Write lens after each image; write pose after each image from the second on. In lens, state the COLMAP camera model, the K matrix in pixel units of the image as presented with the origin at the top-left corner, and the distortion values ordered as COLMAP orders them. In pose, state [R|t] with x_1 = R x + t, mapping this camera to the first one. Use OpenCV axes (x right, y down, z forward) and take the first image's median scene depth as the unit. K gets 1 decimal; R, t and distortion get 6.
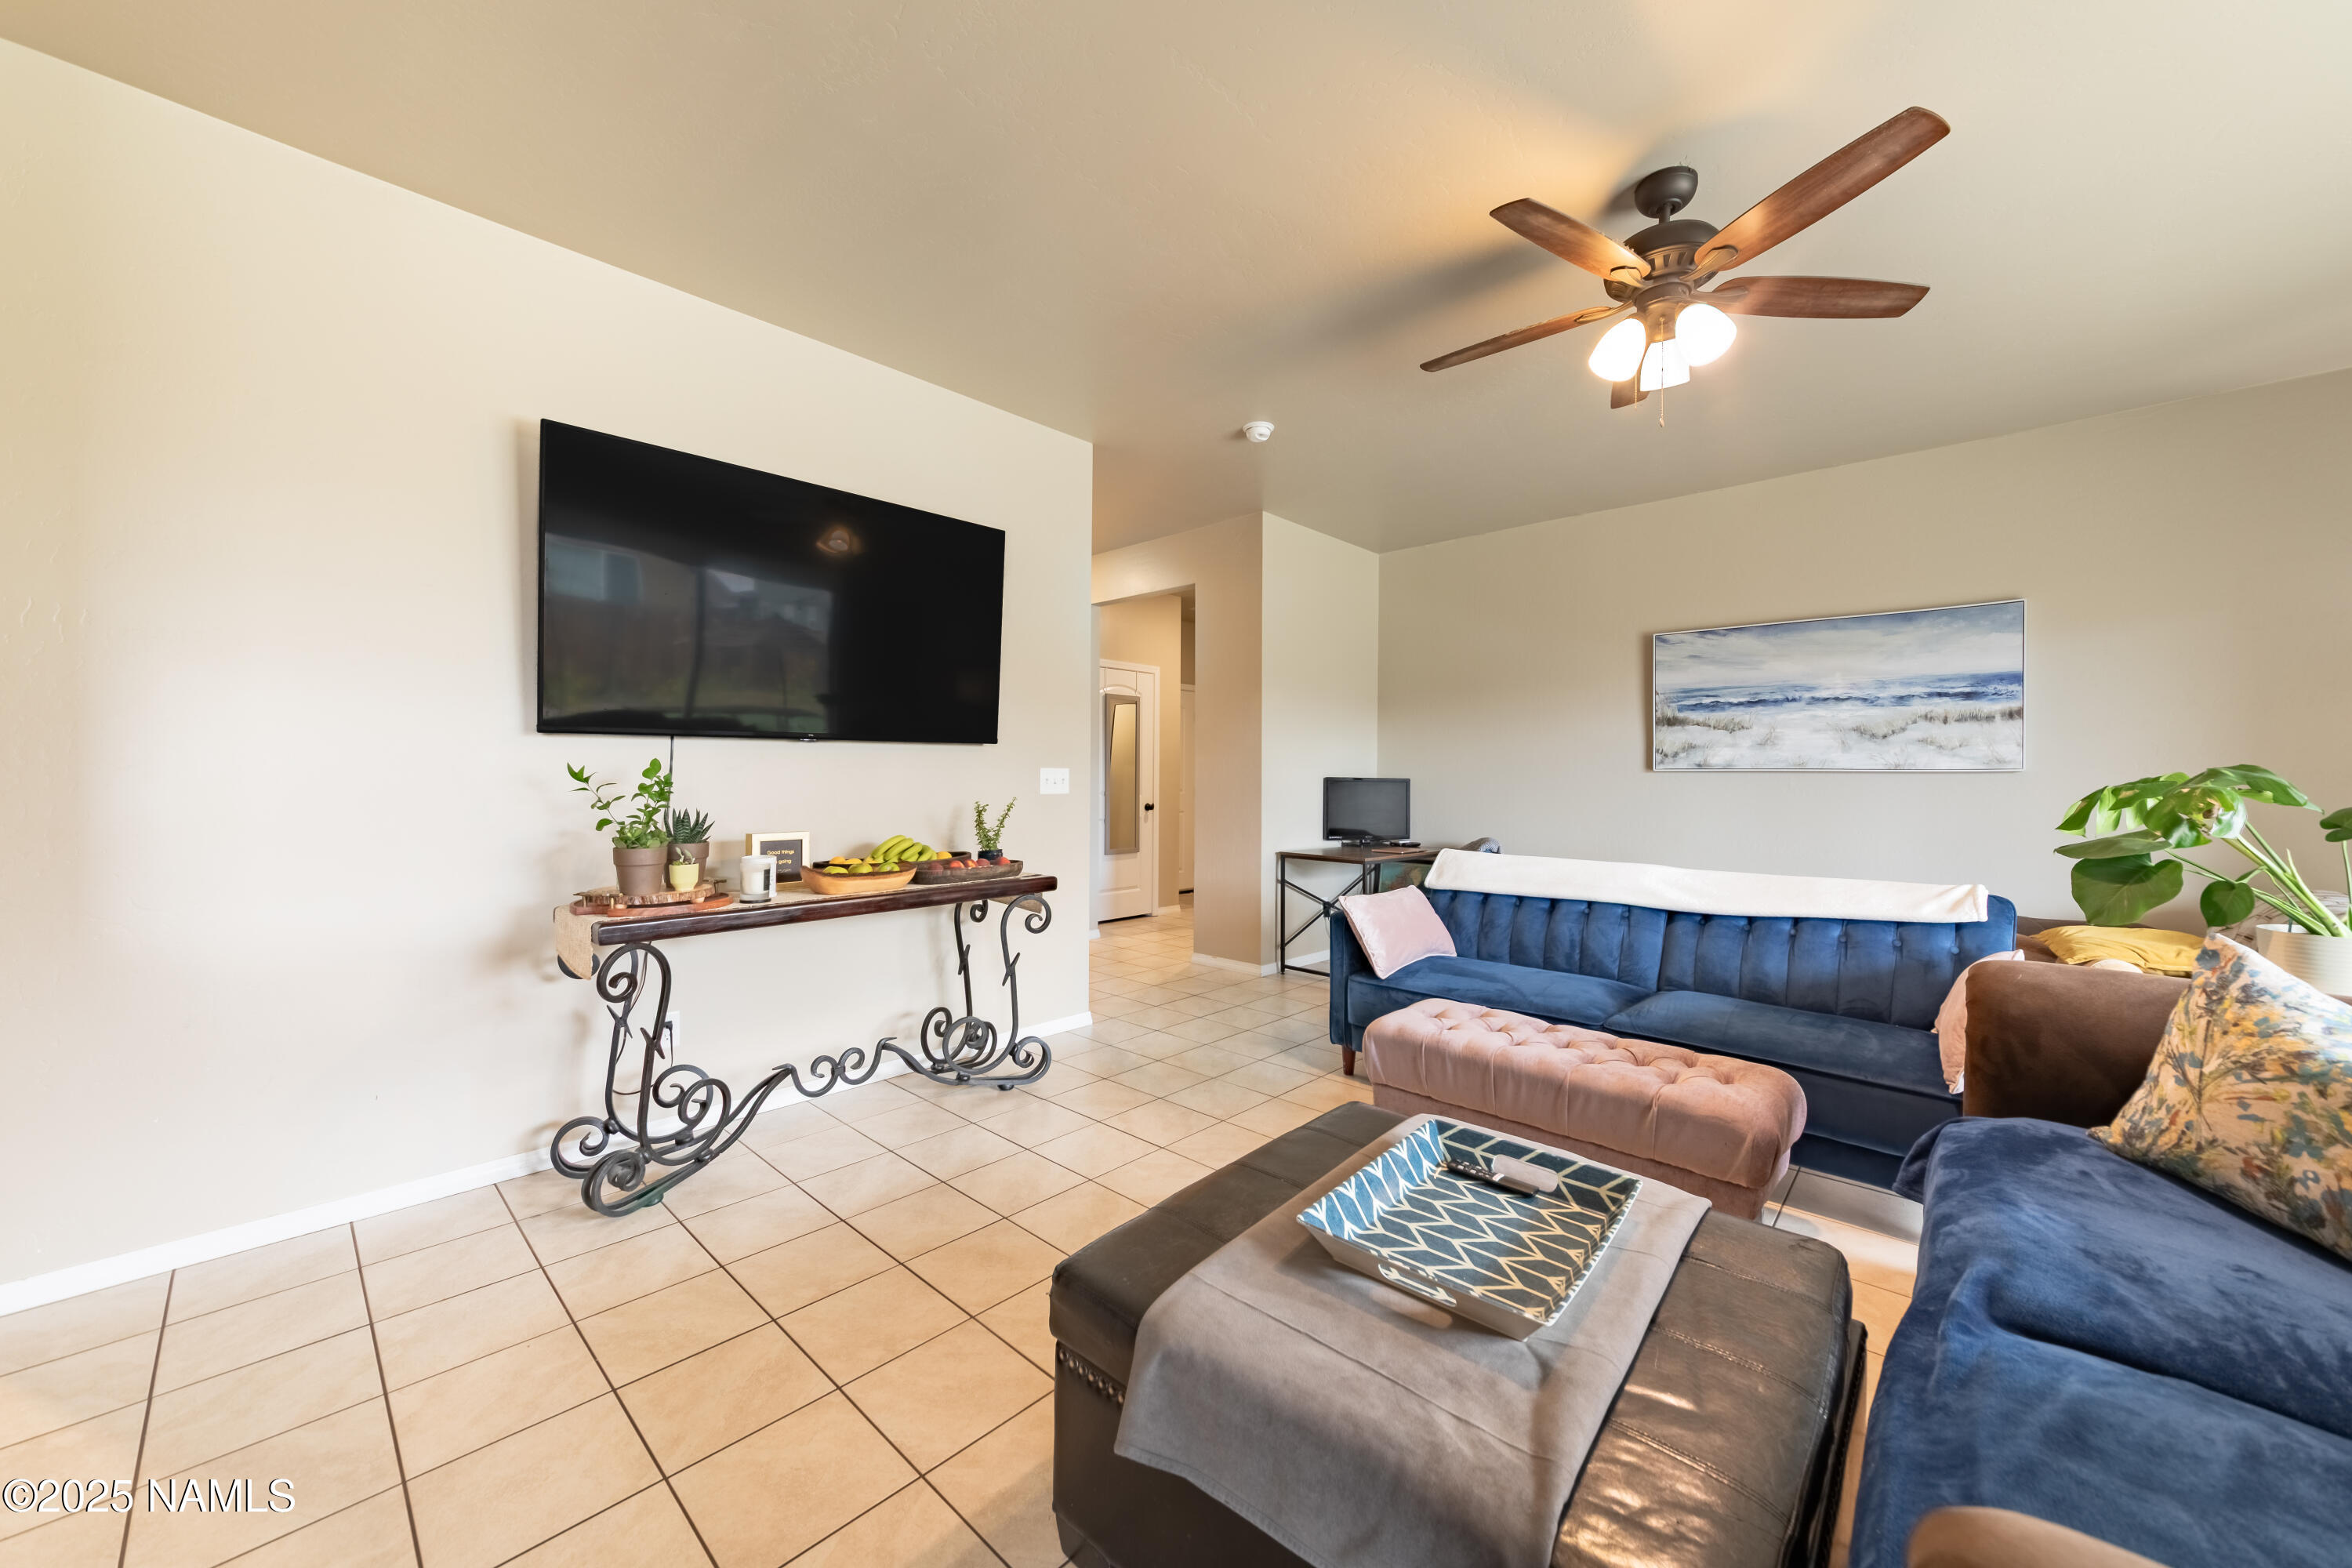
lens RADIAL K [[862.9, 0, 1176.0], [0, 862.9, 784.0], [0, 0, 1]] dist [-0.016147, 0.000008]
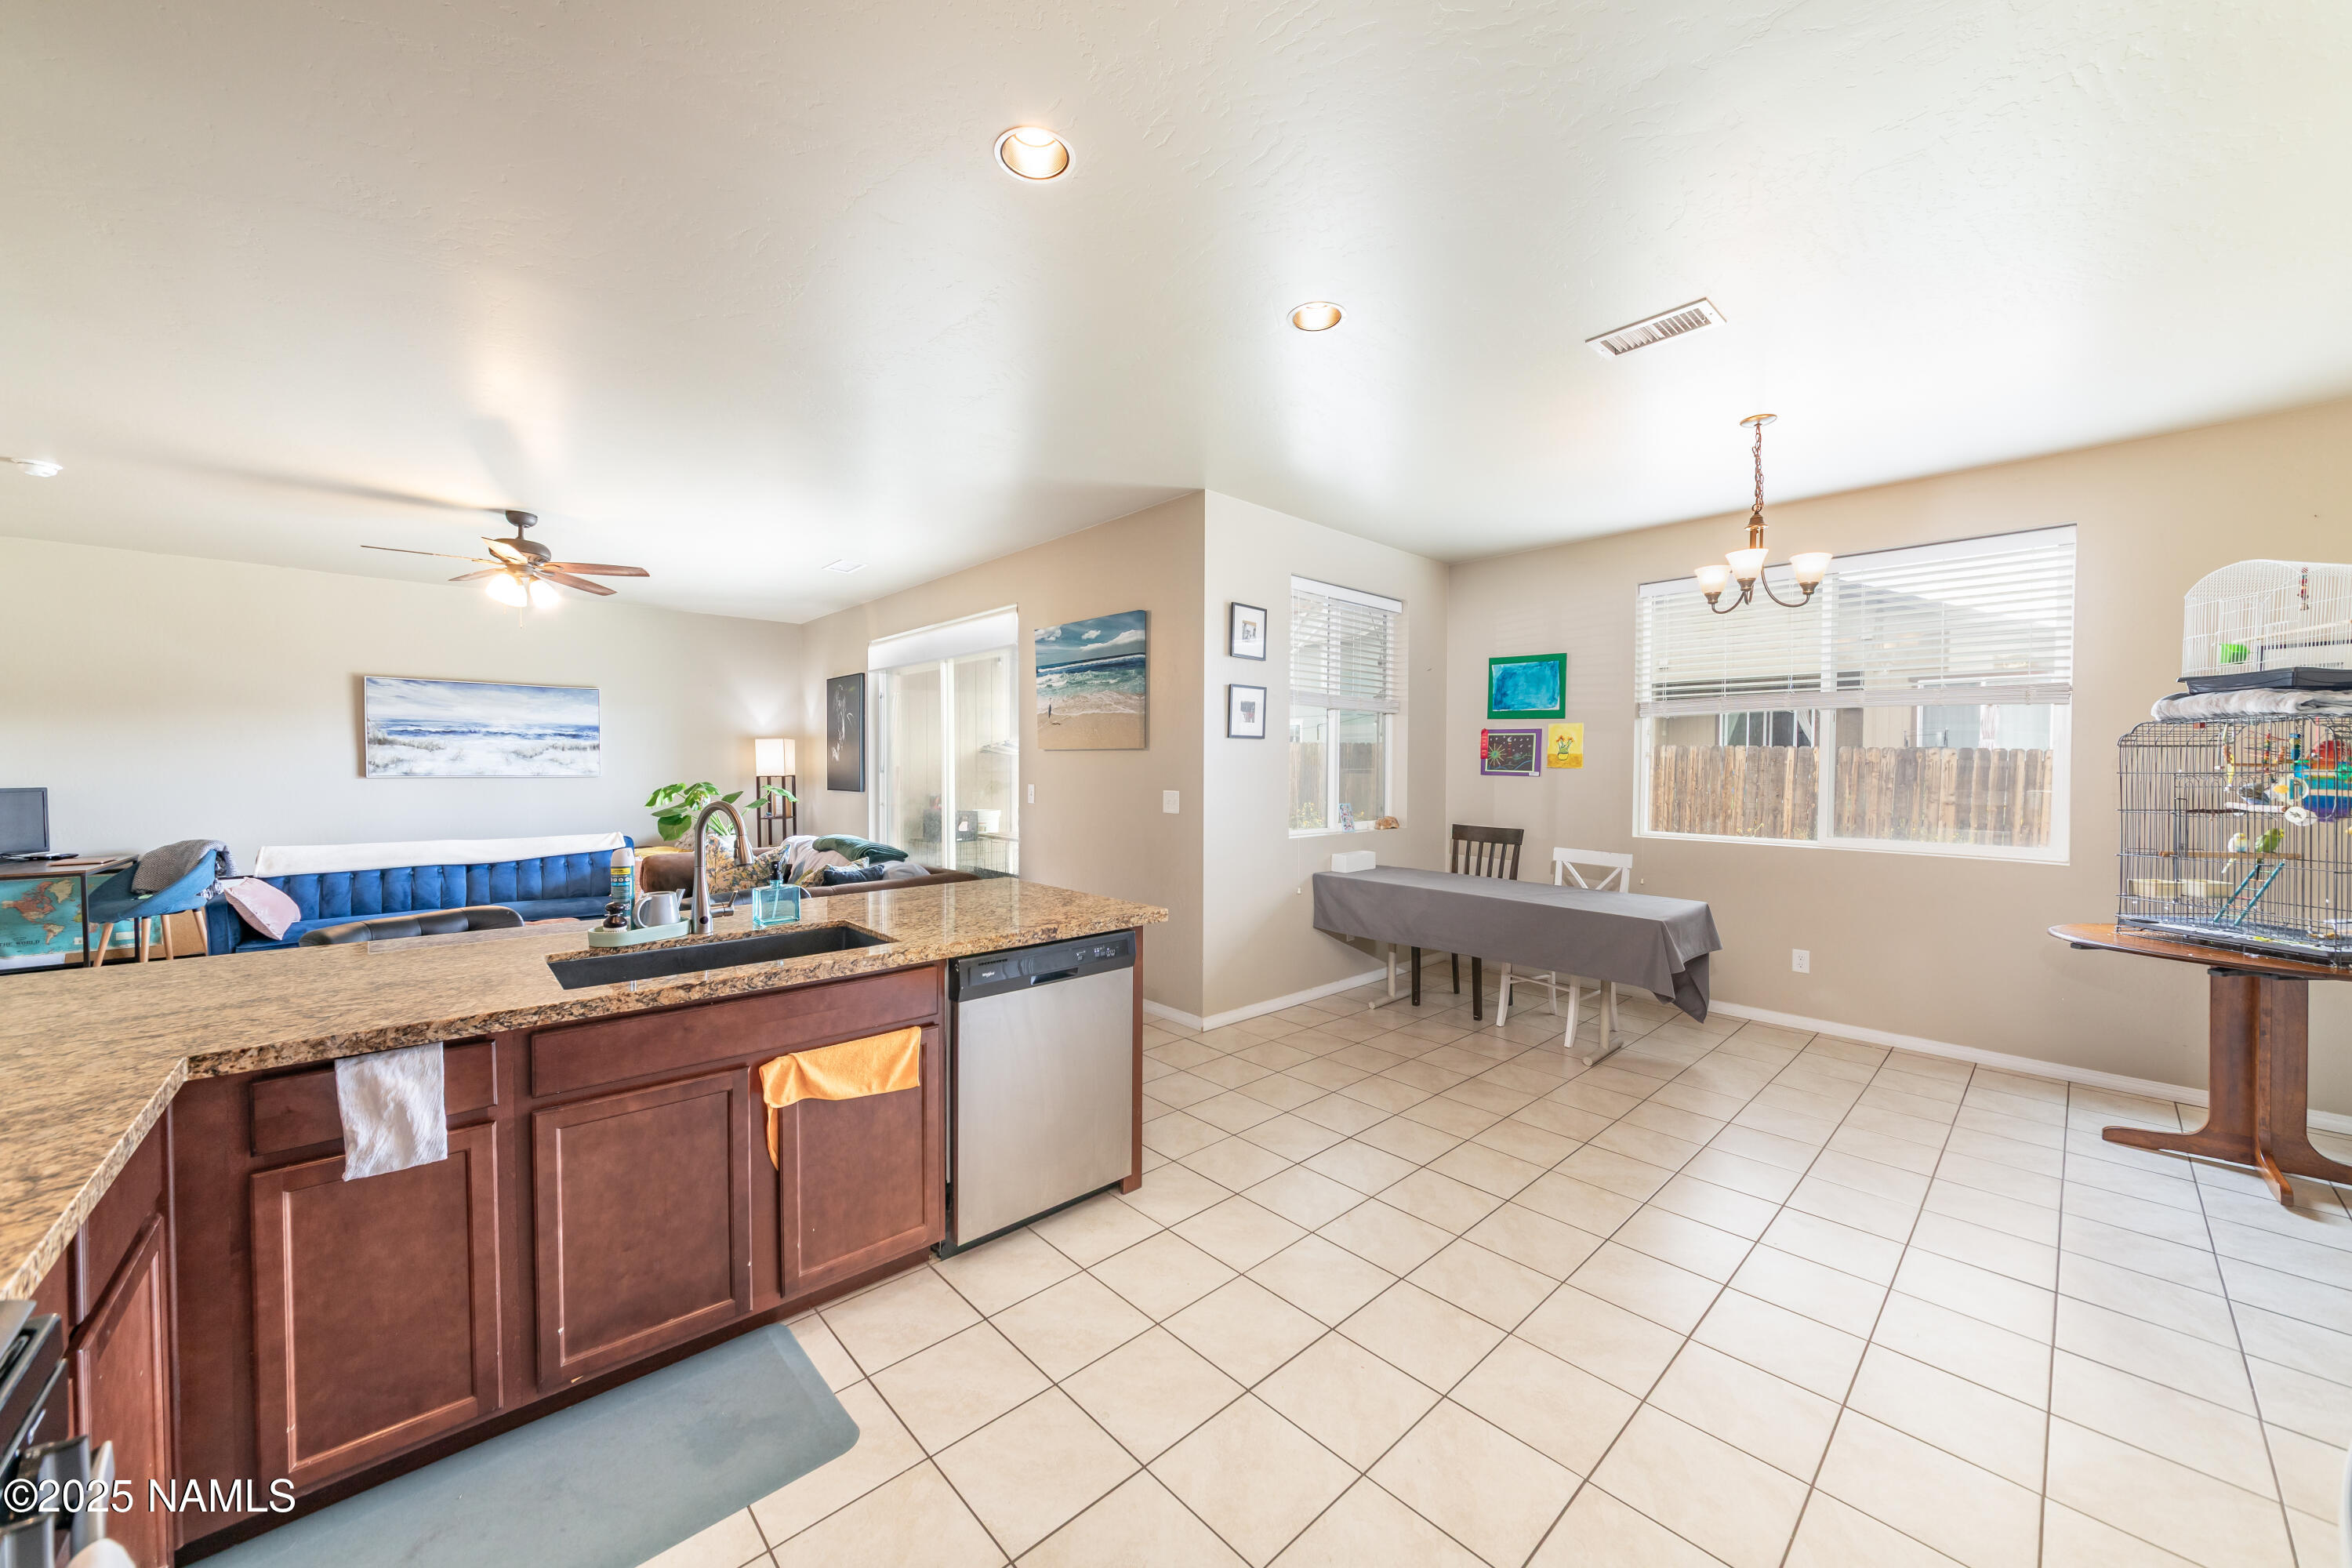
lens RADIAL K [[862.9, 0, 1176.0], [0, 862.9, 784.0], [0, 0, 1]] dist [-0.016147, 0.000008]
pose [[0.077292, -0.032042, 0.996493, -0.802412], [0.002306, 0.999486, 0.031960, -0.052980], [-0.997006, -0.000172, 0.077326, -0.441626]]
